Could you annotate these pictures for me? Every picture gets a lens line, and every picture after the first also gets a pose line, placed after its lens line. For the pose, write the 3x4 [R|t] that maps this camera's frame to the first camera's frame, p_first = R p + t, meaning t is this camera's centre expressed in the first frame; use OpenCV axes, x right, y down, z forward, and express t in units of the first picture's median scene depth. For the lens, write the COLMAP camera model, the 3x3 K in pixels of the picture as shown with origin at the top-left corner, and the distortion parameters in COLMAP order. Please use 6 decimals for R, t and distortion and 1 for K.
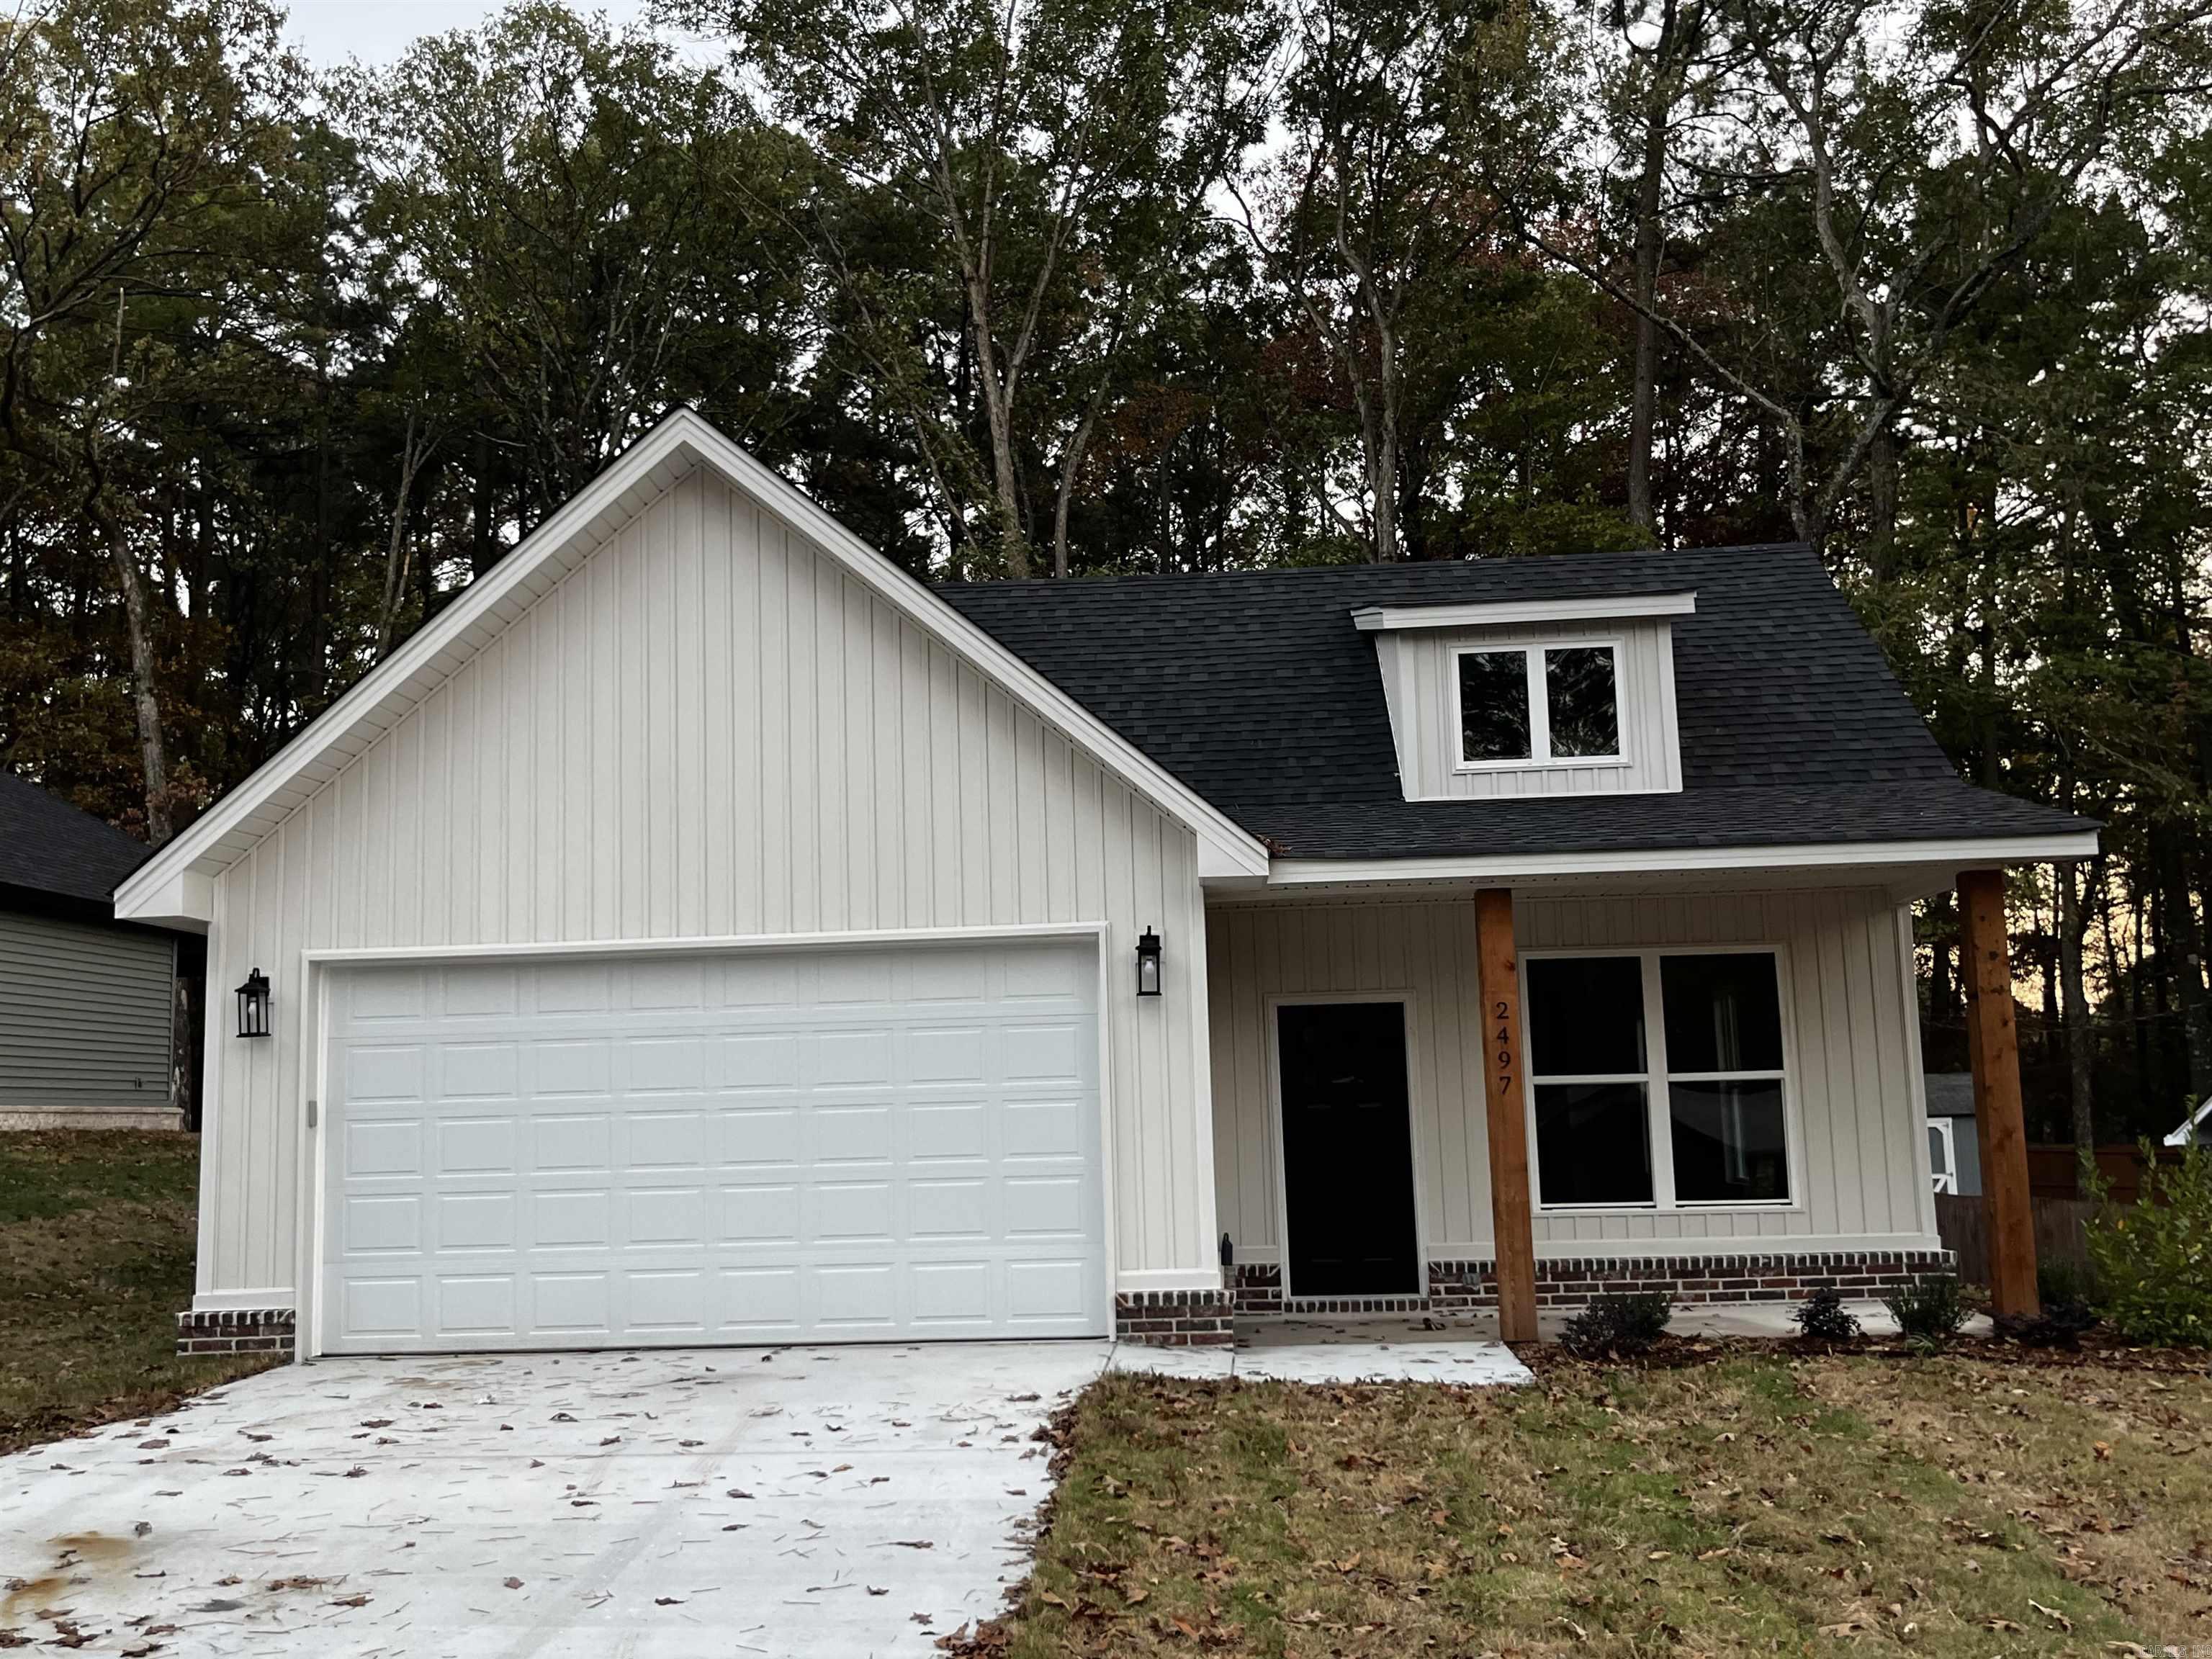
lens RADIAL K [[2083.5, 0, 1086.0], [0, 2083.5, 832.2], [0, 0, 1]] dist [0.024445, 0.000000]
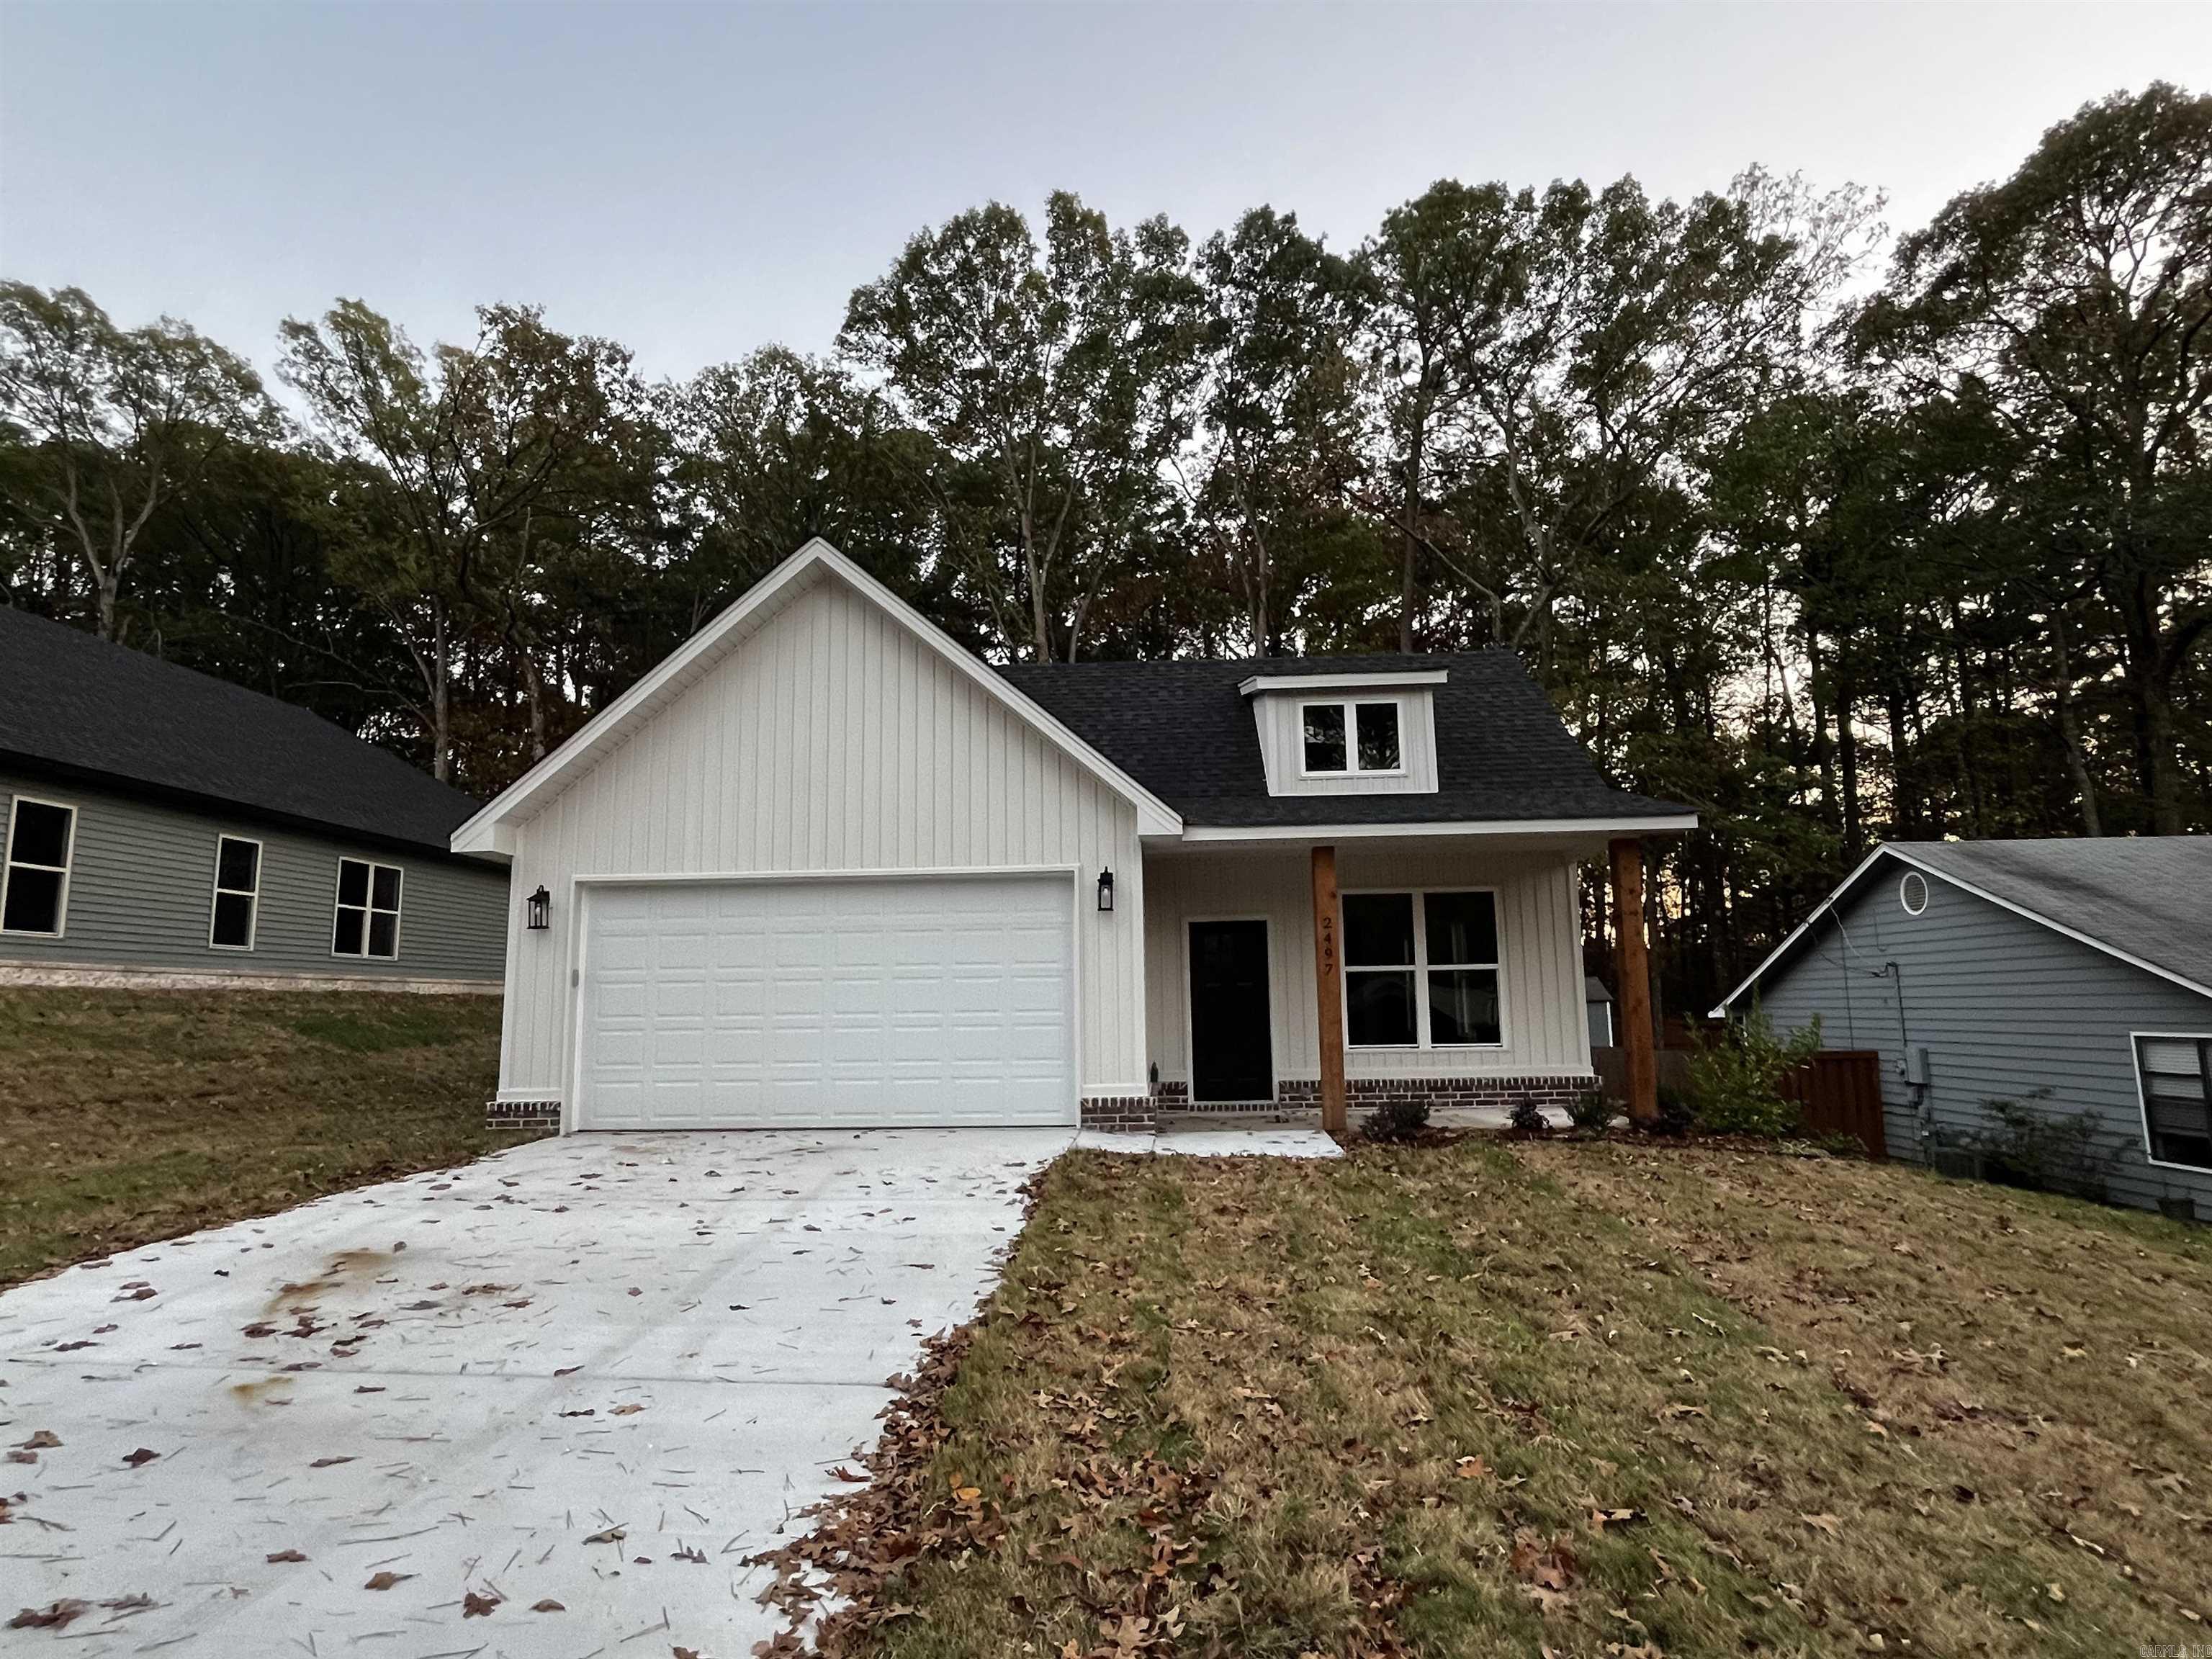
lens RADIAL K [[1174.3, 0, 1110.4], [0, 1174.3, 829.7], [0, 0, 1]] dist [-0.005940, 0.003675]
pose [[0.999759, 0.014203, 0.016725, 0.016064], [-0.014036, 0.999851, -0.010061, 0.023022], [-0.016865, 0.009824, 0.999810, 0.094030]]
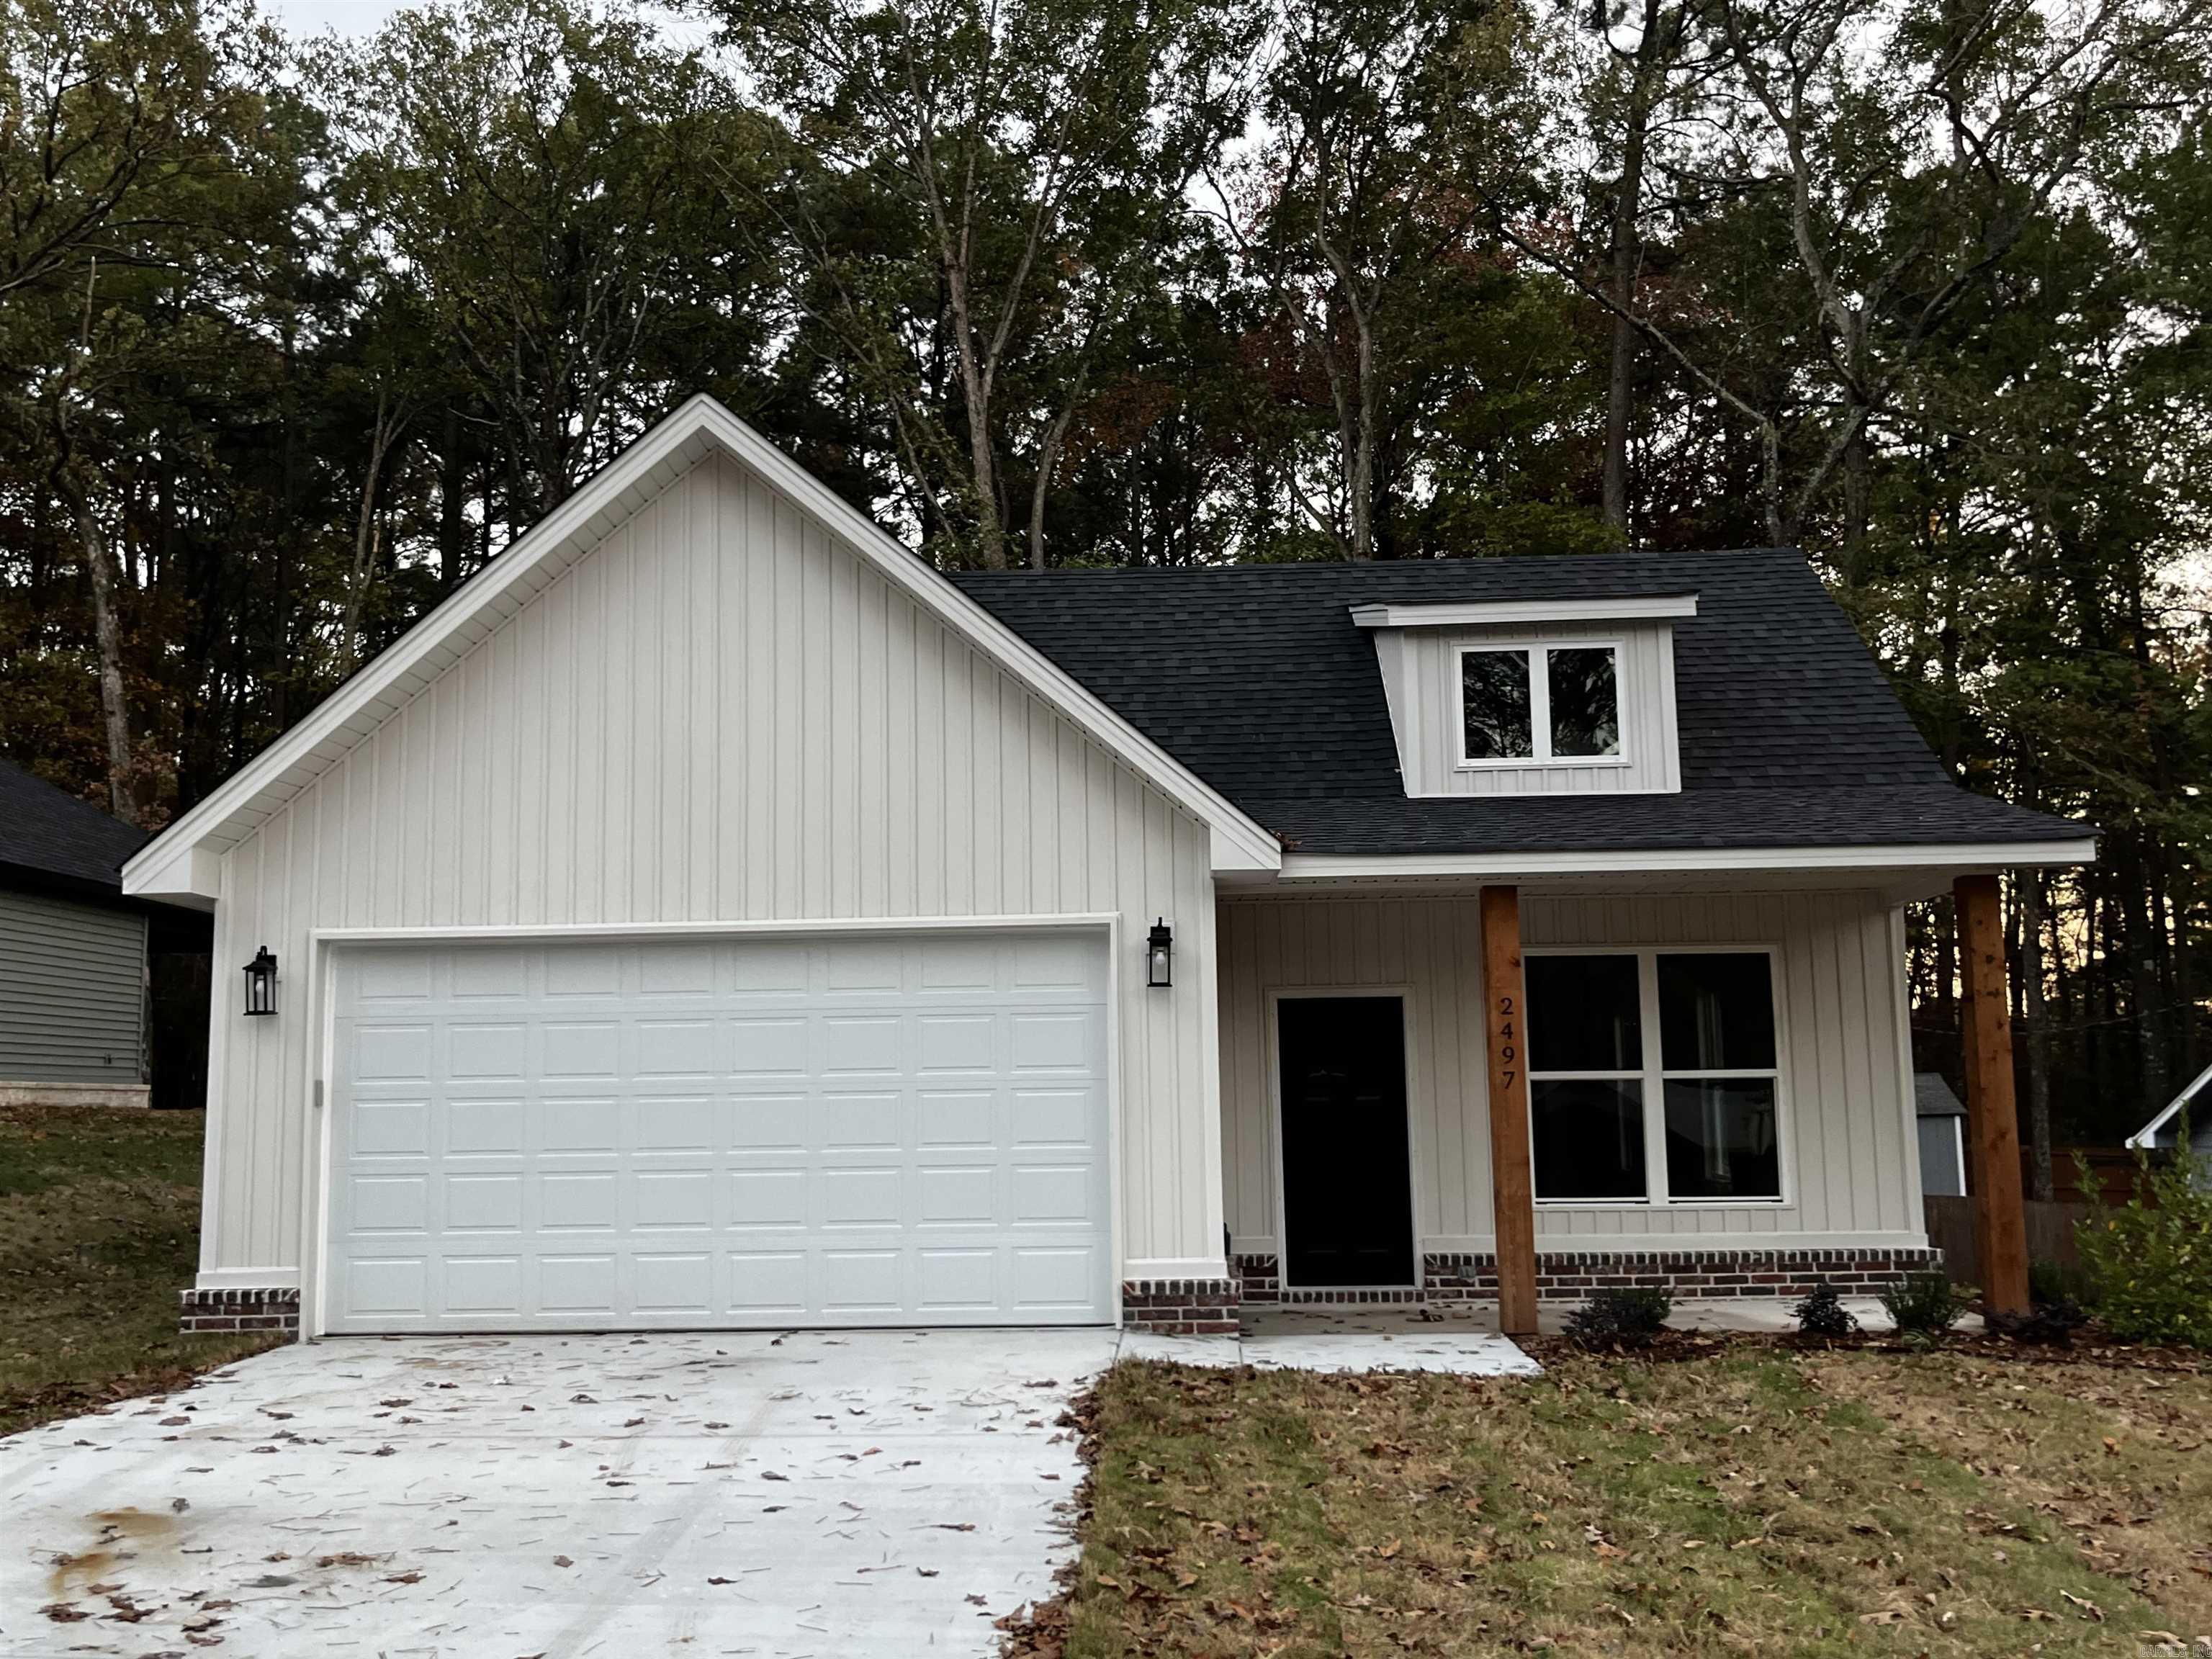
lens RADIAL K [[2083.5, 0, 1086.7], [0, 2083.5, 830.1], [0, 0, 1]] dist [0.024445, 0.000000]
pose [[0.999632, 0.015870, 0.021993, -0.024393], [-0.015957, 0.999866, 0.003784, -0.000371], [-0.021930, -0.004134, 0.999751, -0.004741]]
